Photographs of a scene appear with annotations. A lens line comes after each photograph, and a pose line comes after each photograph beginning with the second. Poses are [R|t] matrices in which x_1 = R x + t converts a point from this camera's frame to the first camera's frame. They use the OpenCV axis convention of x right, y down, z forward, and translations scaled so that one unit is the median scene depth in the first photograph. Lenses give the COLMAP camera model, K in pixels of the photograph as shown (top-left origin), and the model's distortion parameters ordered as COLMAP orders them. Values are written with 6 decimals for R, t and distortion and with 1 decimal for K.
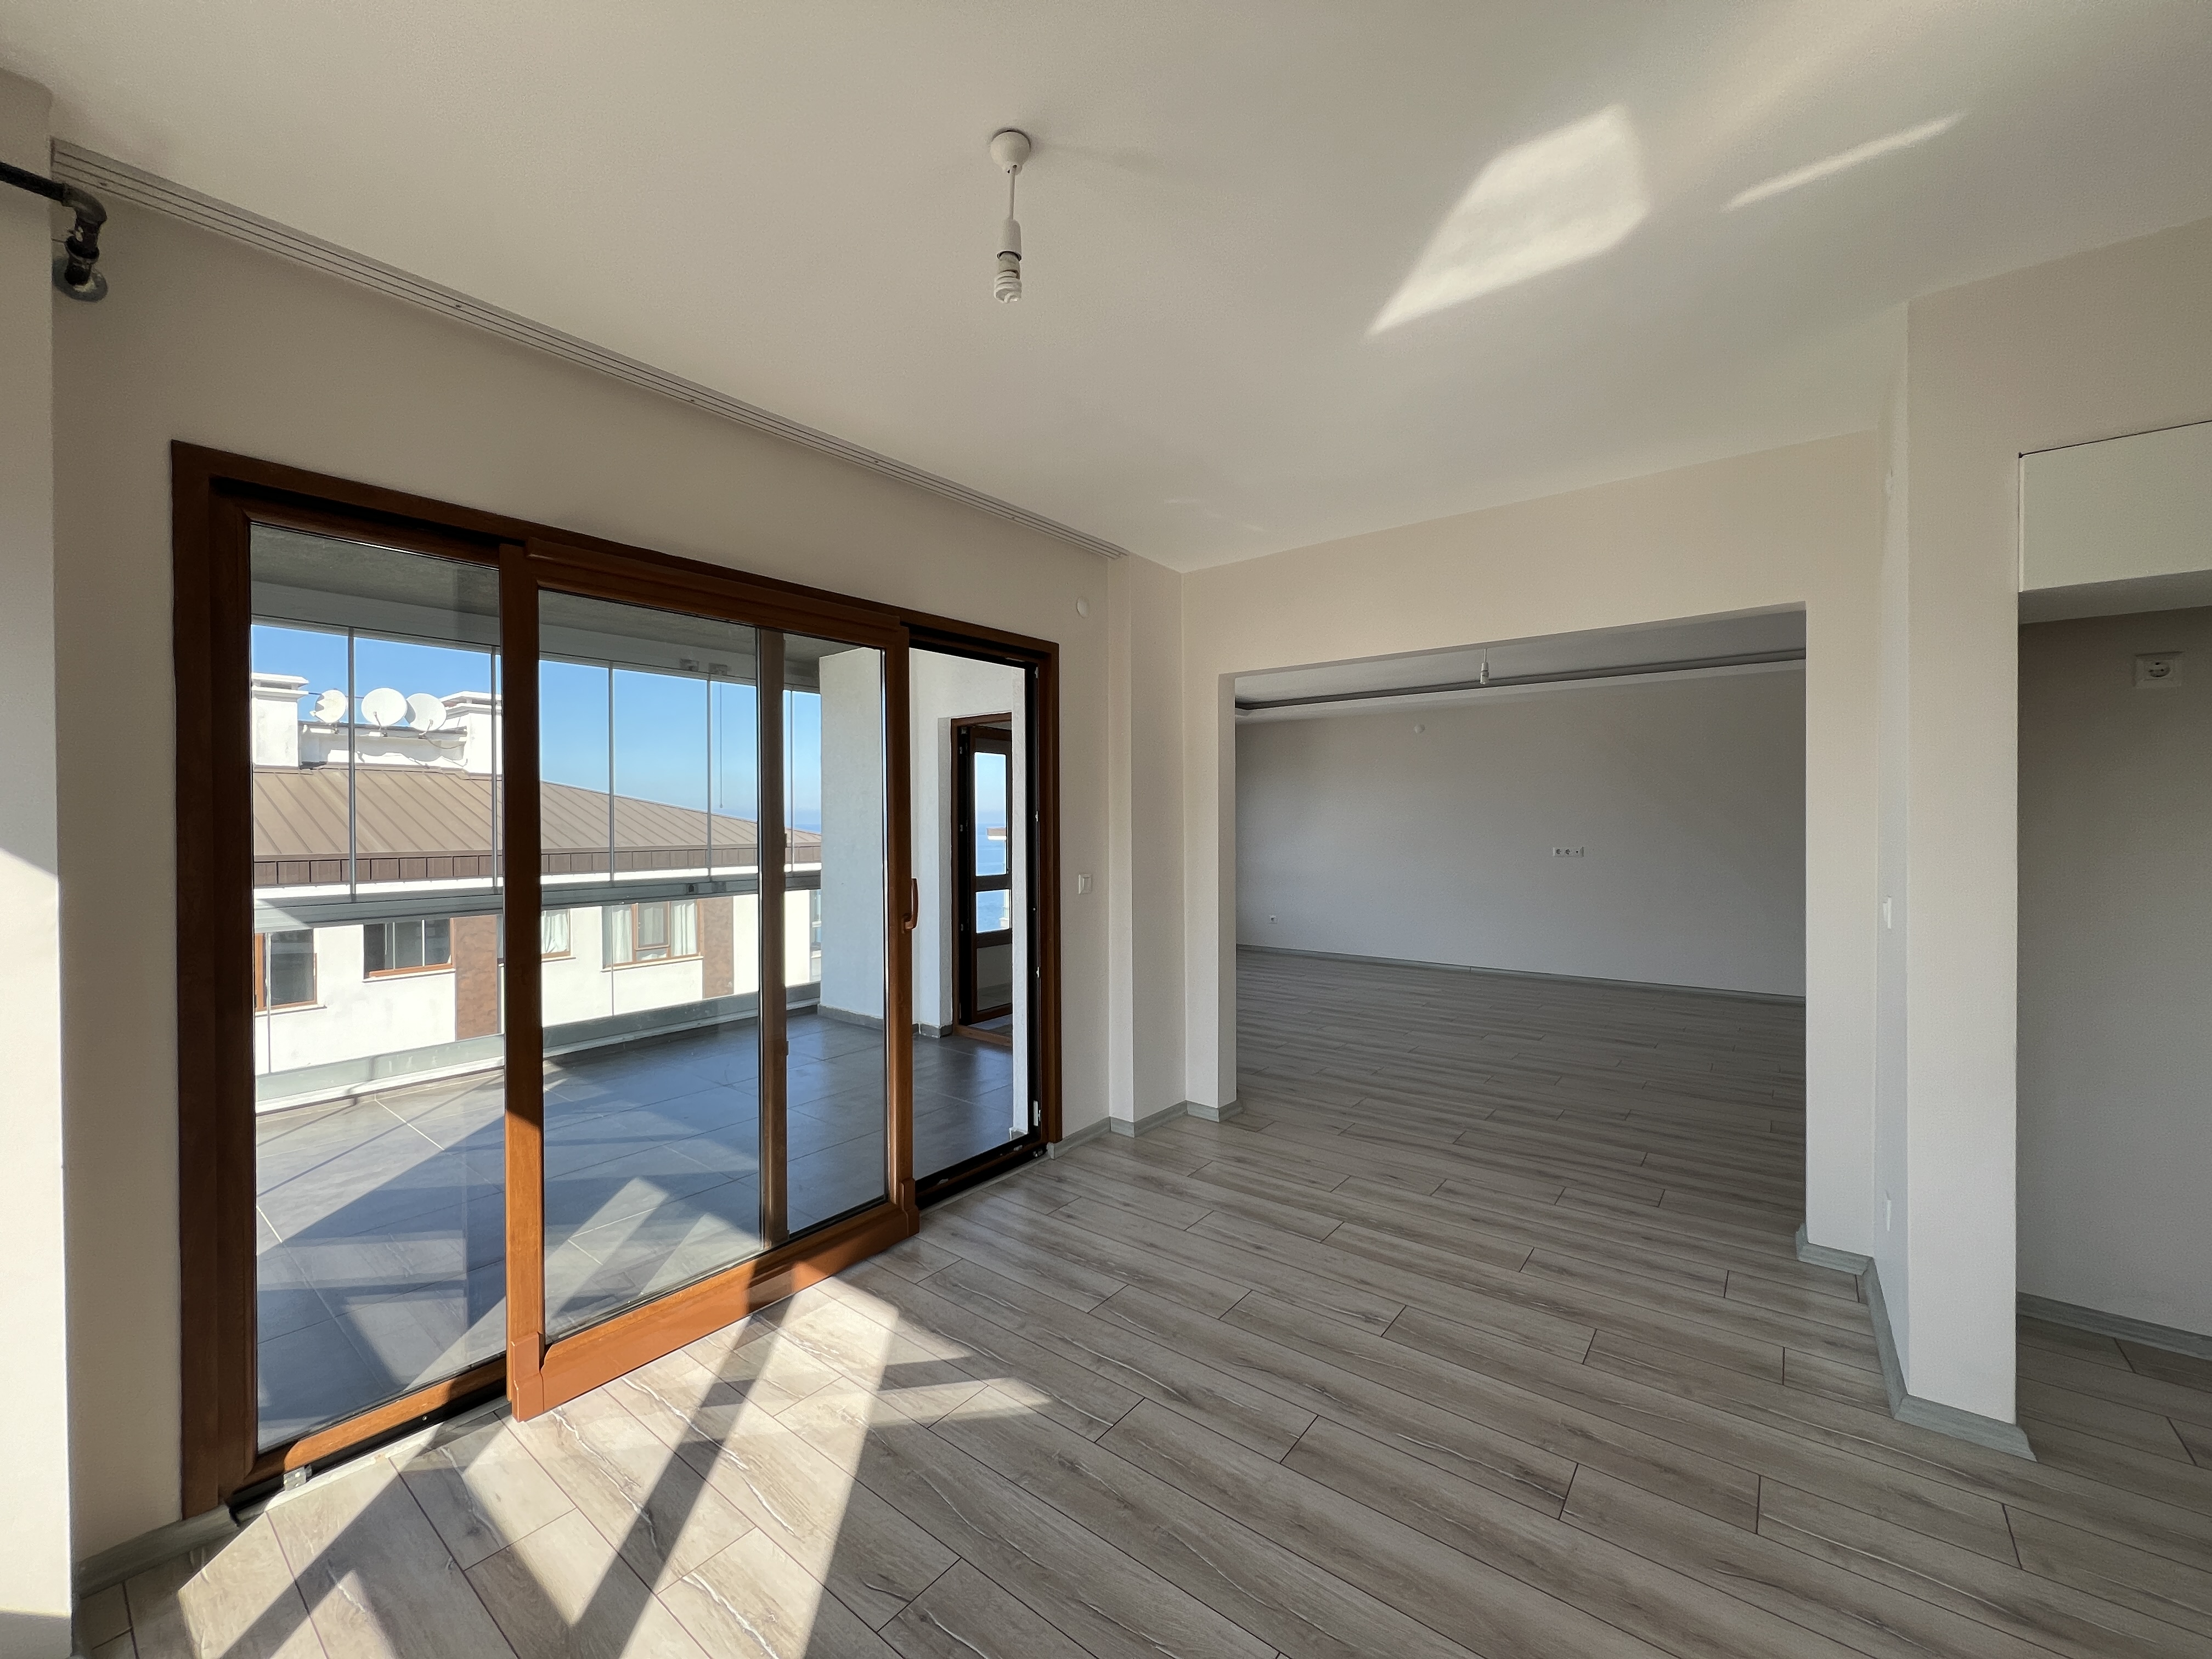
lens RADIAL K [[883.0, 0, 1100.4], [0, 883.0, 824.0], [0, 0, 1]] dist [-0.000200, 0.000070]
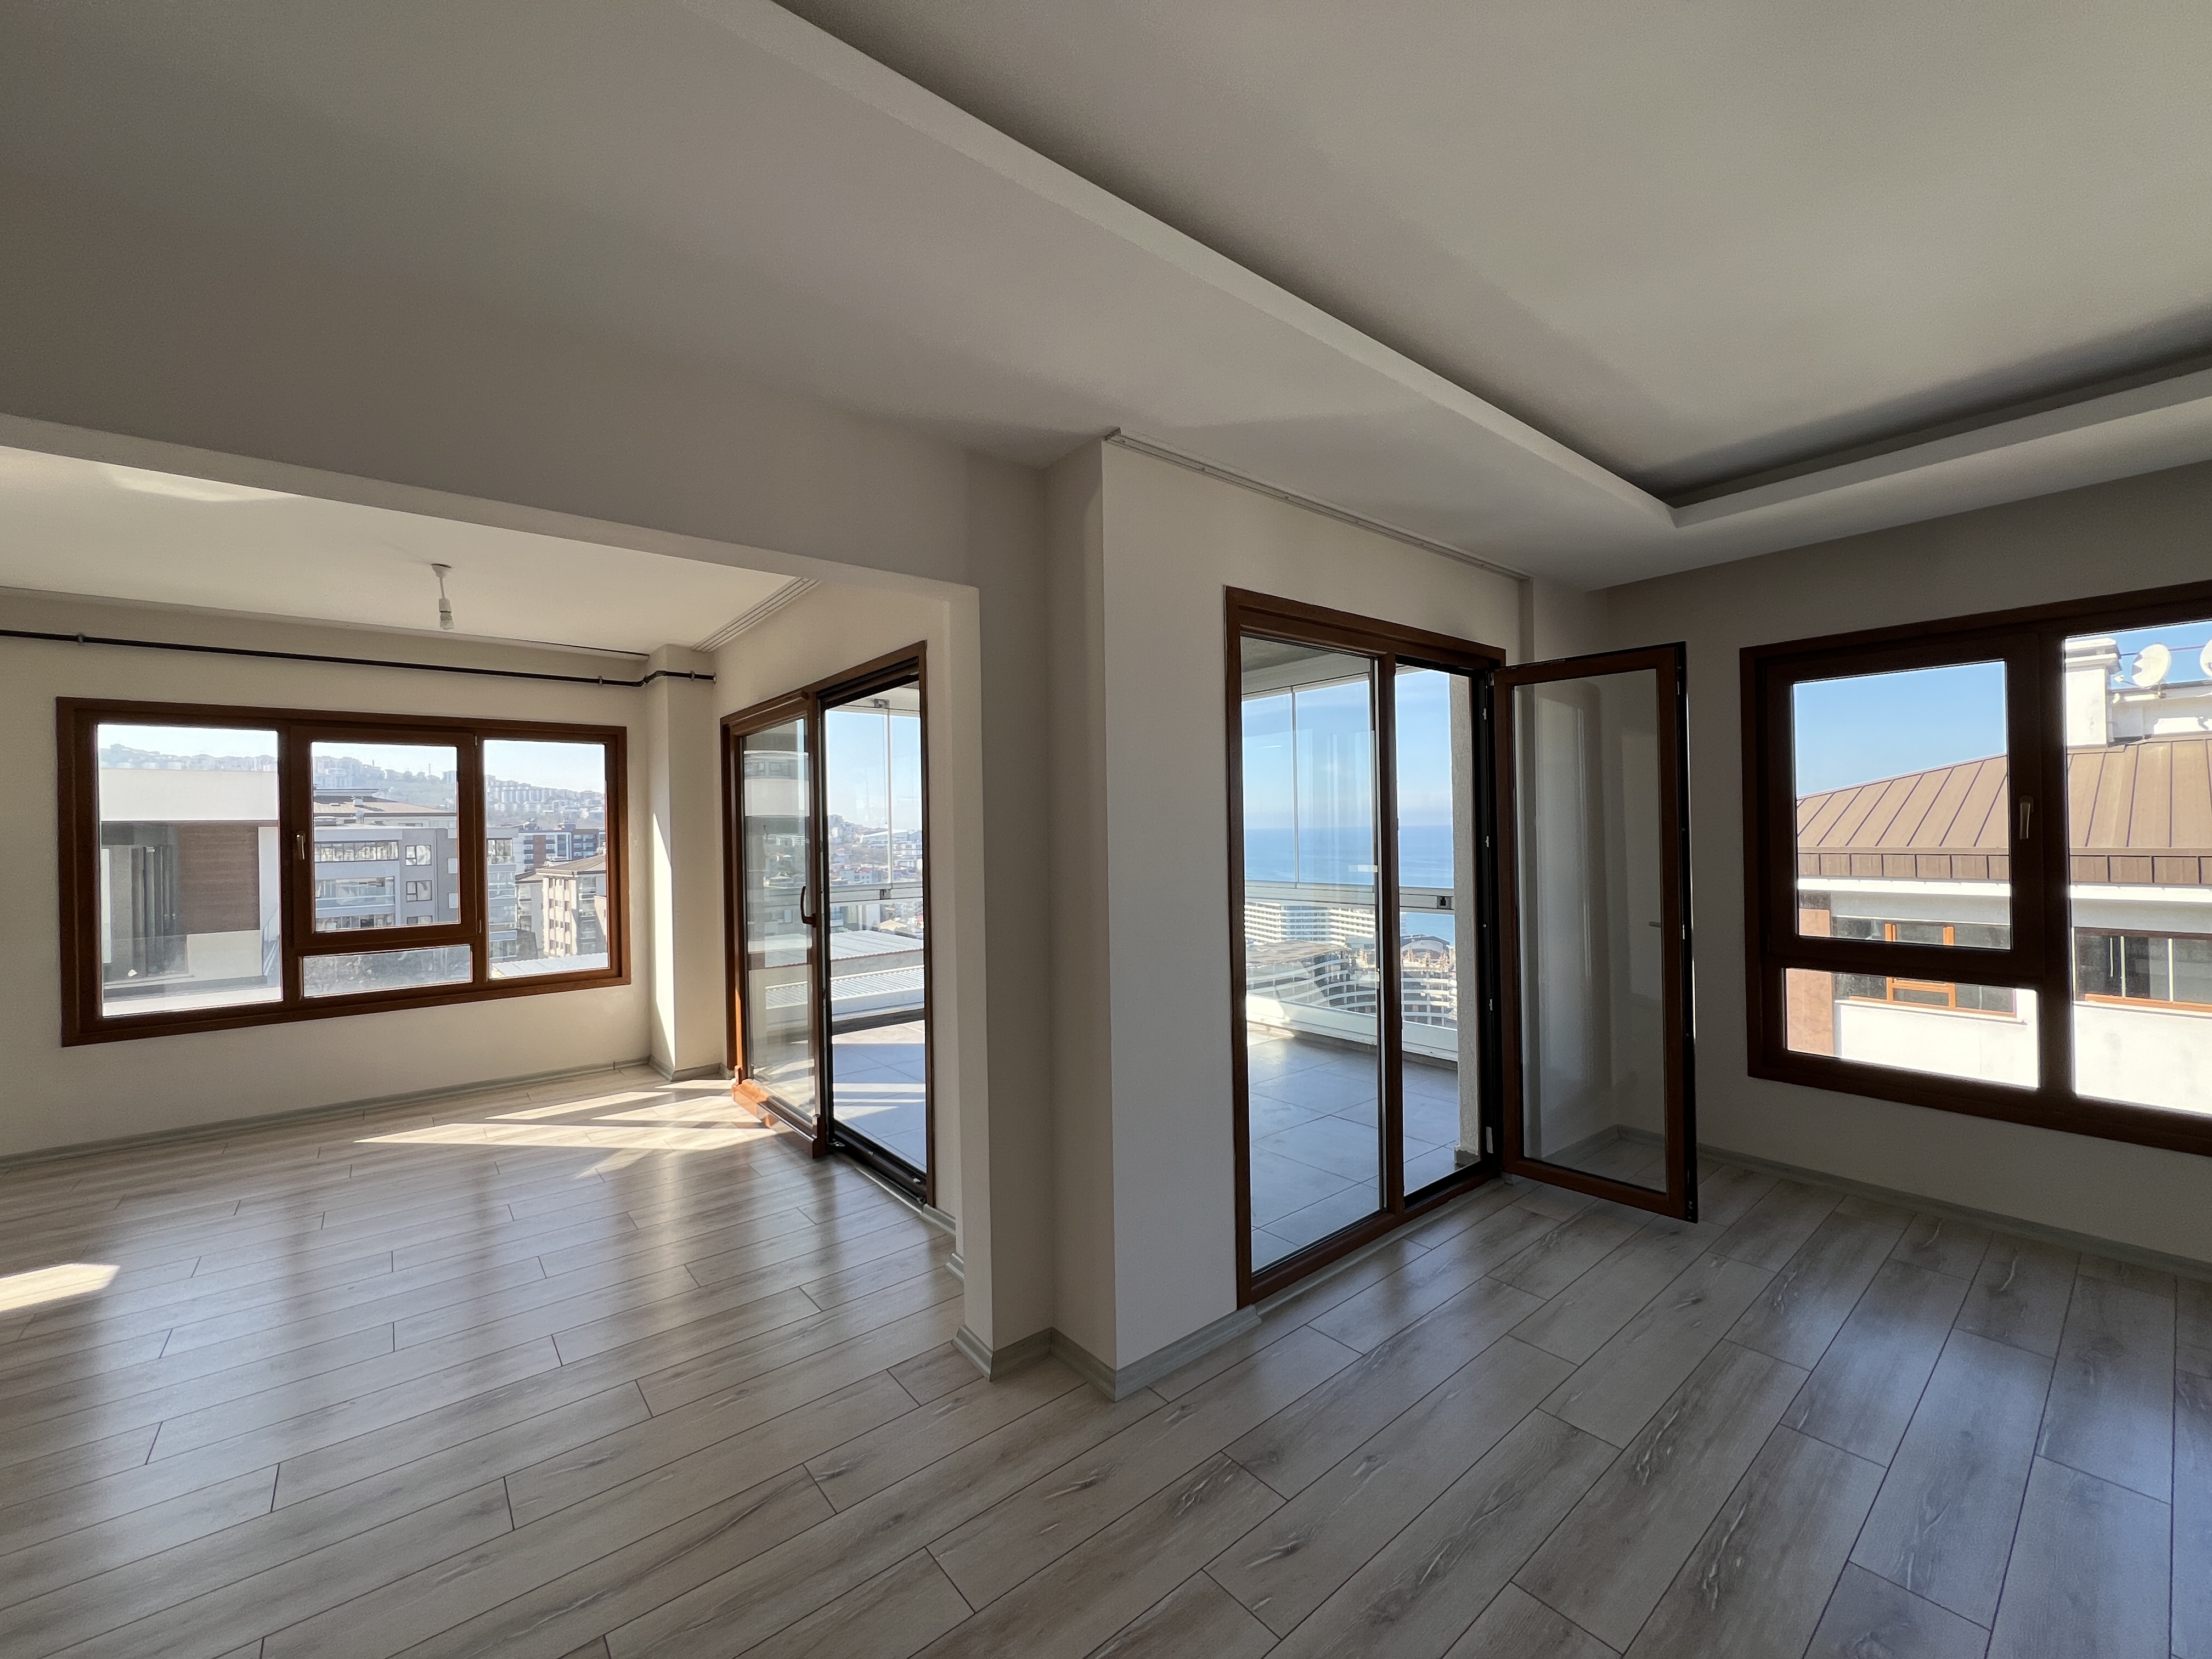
lens RADIAL K [[885.5, 0, 1103.9], [0, 885.5, 824.8], [0, 0, 1]] dist [-0.000625, 0.000395]
pose [[-0.221108, 0.004179, -0.975240, 0.854440], [0.016105, 0.999870, 0.000633, -0.018460], [0.975116, -0.015567, -0.221147, 1.506883]]
